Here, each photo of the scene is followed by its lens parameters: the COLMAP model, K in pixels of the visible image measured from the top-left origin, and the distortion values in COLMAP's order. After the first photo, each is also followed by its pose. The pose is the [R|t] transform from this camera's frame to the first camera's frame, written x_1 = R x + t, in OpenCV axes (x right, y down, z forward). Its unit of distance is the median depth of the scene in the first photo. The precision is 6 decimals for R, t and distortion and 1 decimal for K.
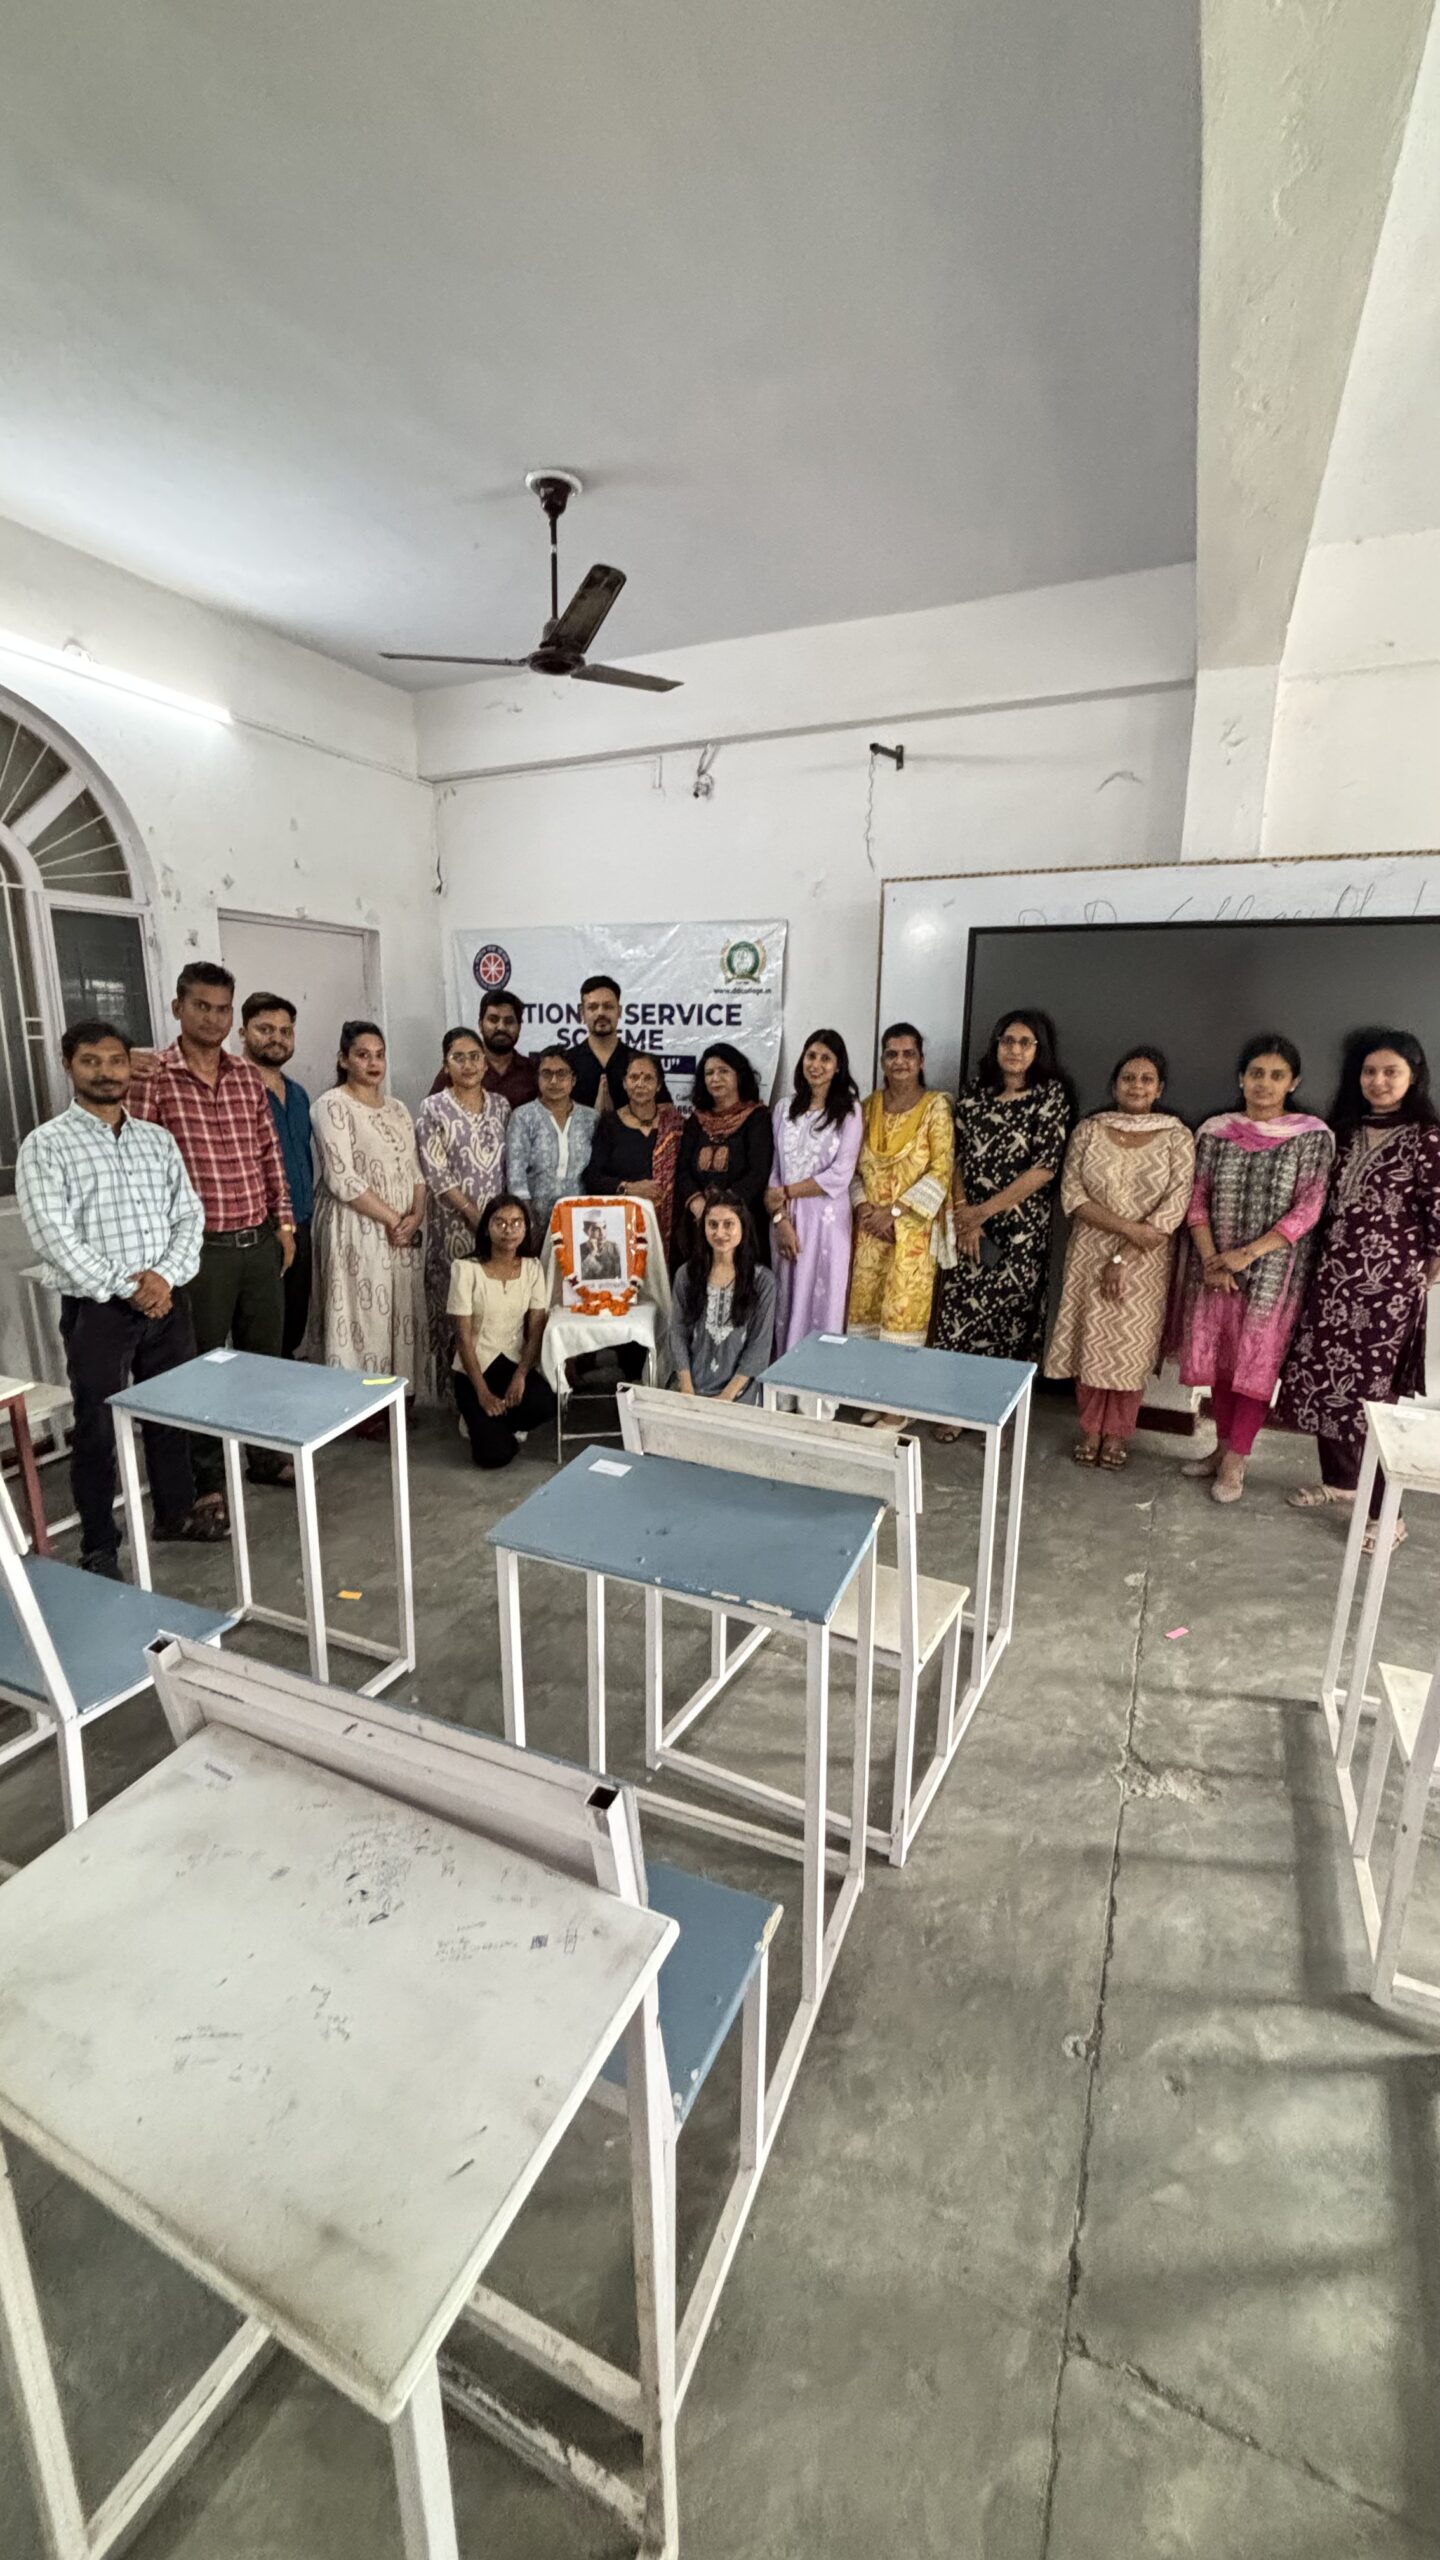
lens RADIAL K [[1023.7, 0, 764.3], [0, 1023.7, 1323.1], [0, 0, 1]] dist [-0.018273, 0.001509]
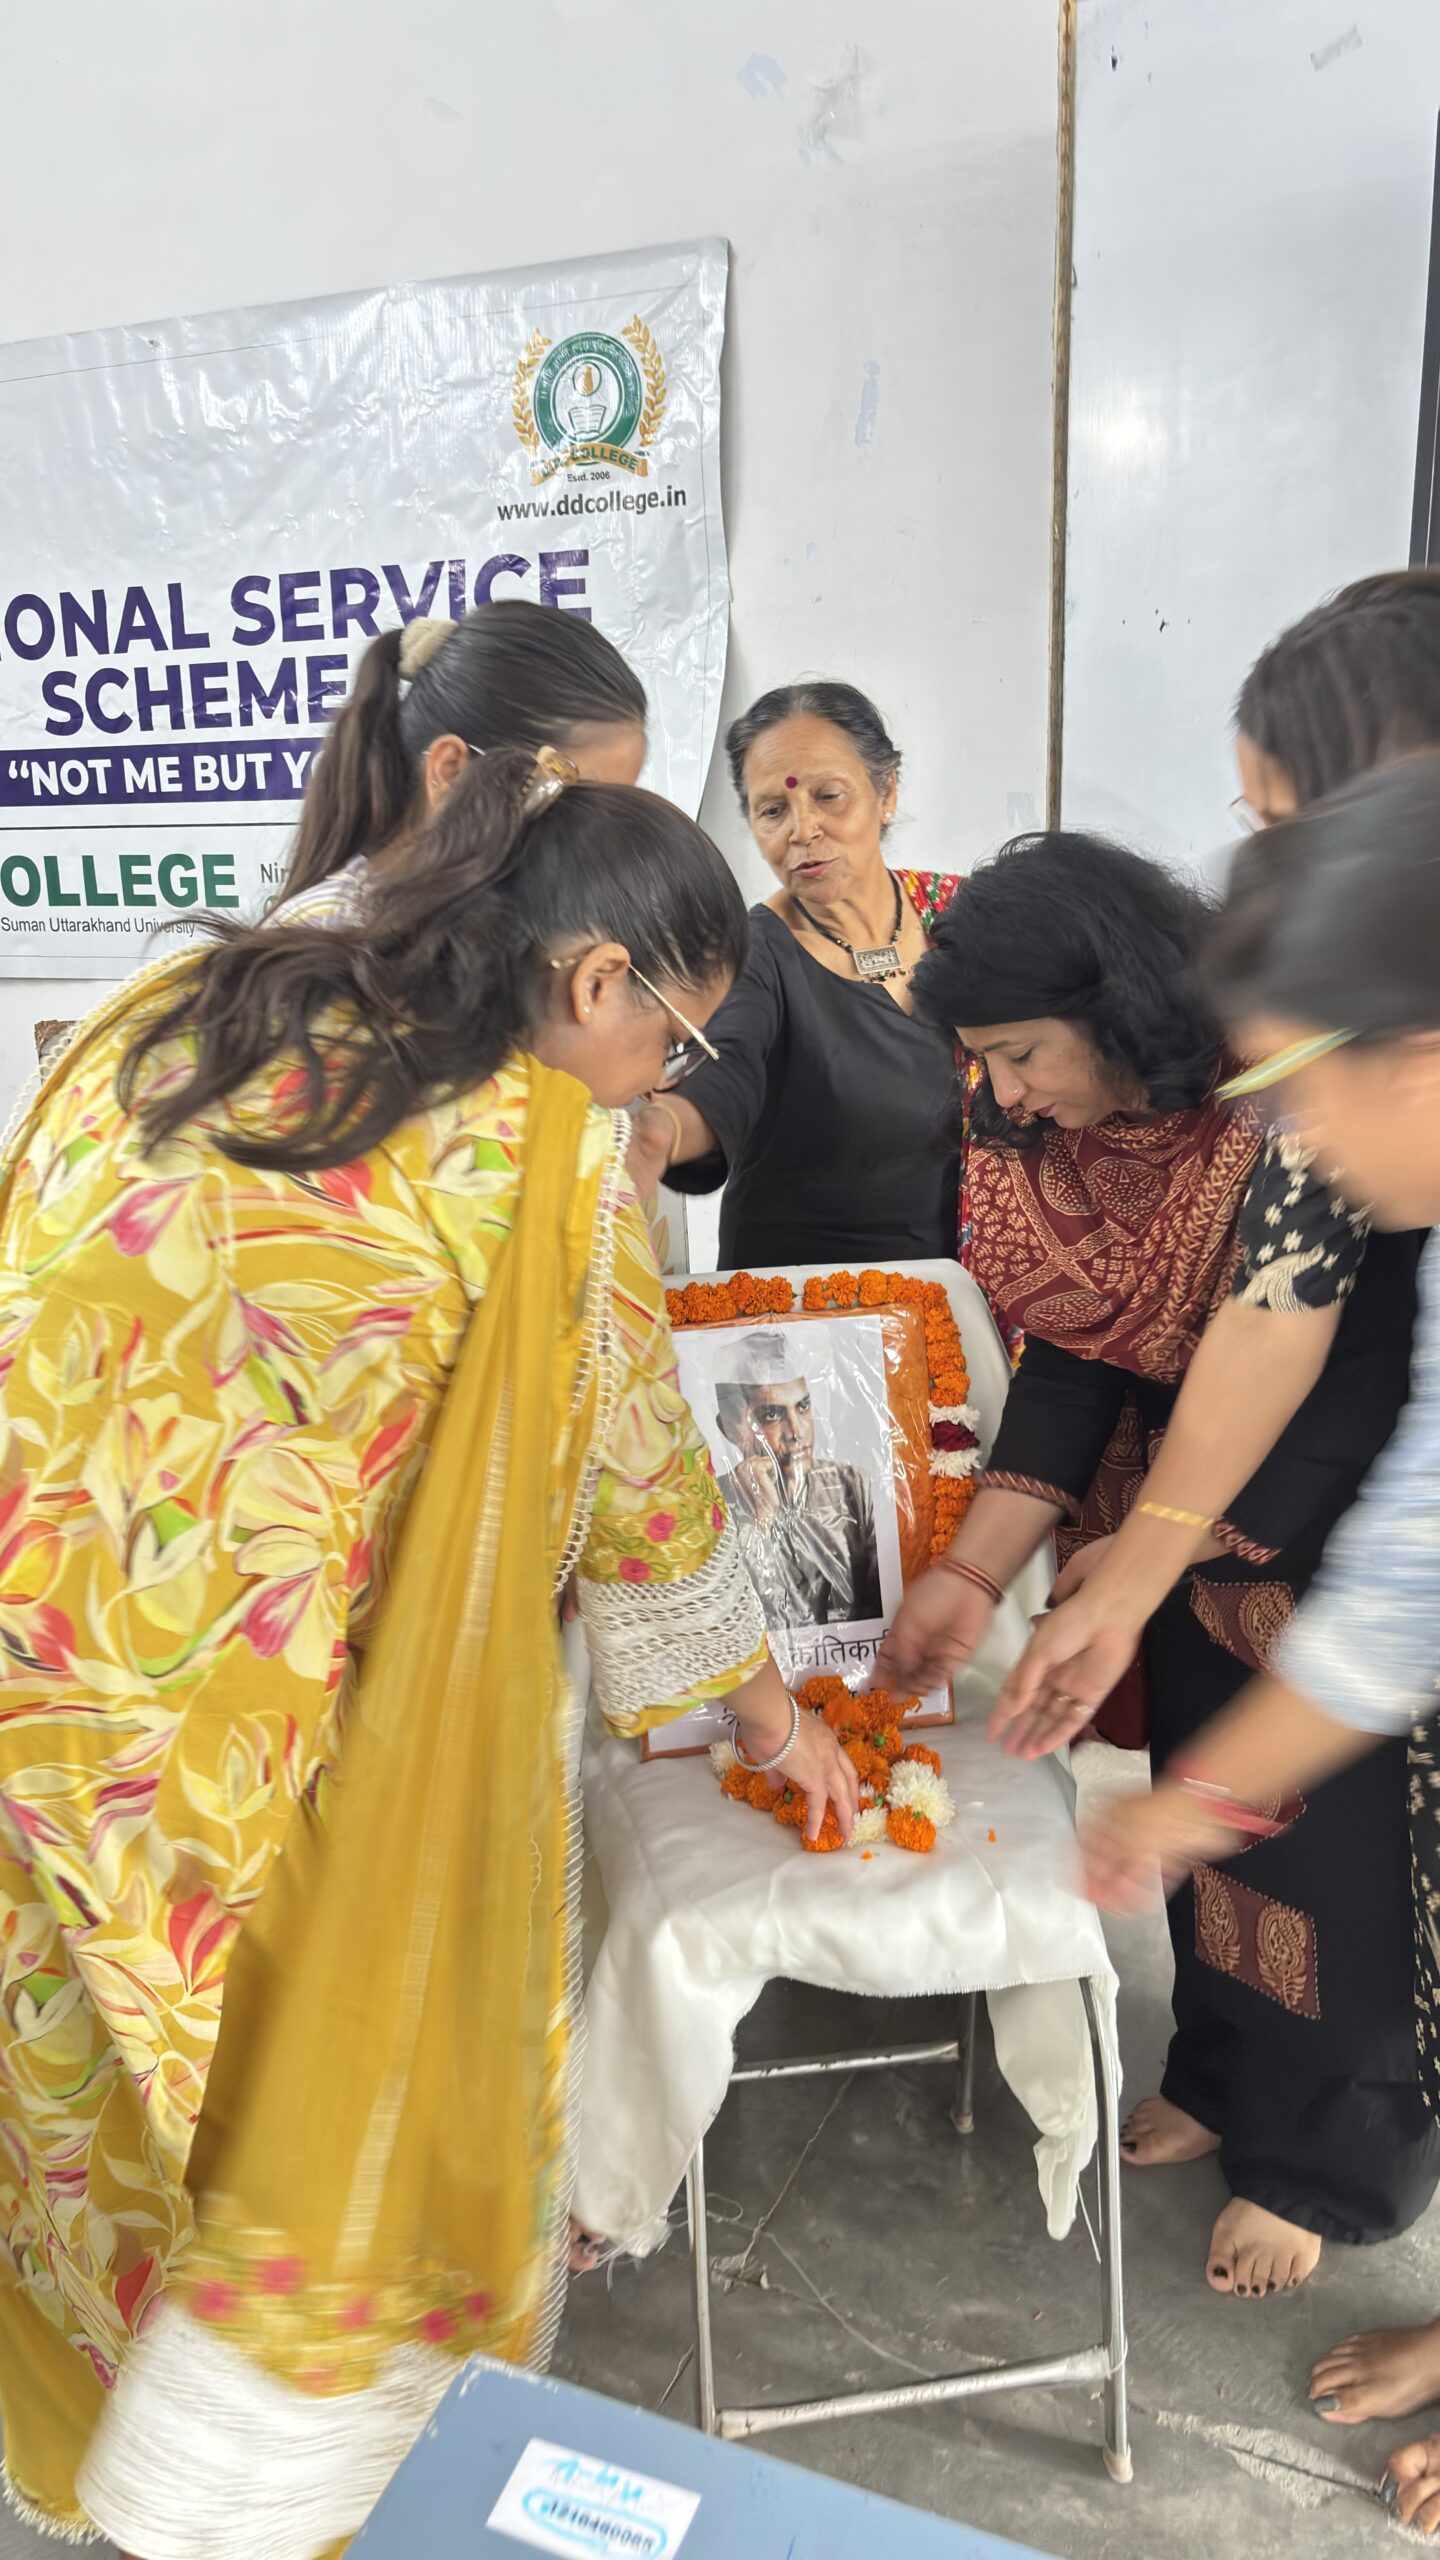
lens RADIAL K [[1899.2, 0, 714.5], [0, 1899.2, 1380.3], [0, 0, 1]] dist [-0.029424, 0.014796]
pose [[0.999004, -0.025756, -0.036438, 0.028286], [0.026763, 0.999265, 0.027431, -0.079702], [0.035705, -0.028379, 0.998959, 0.427190]]
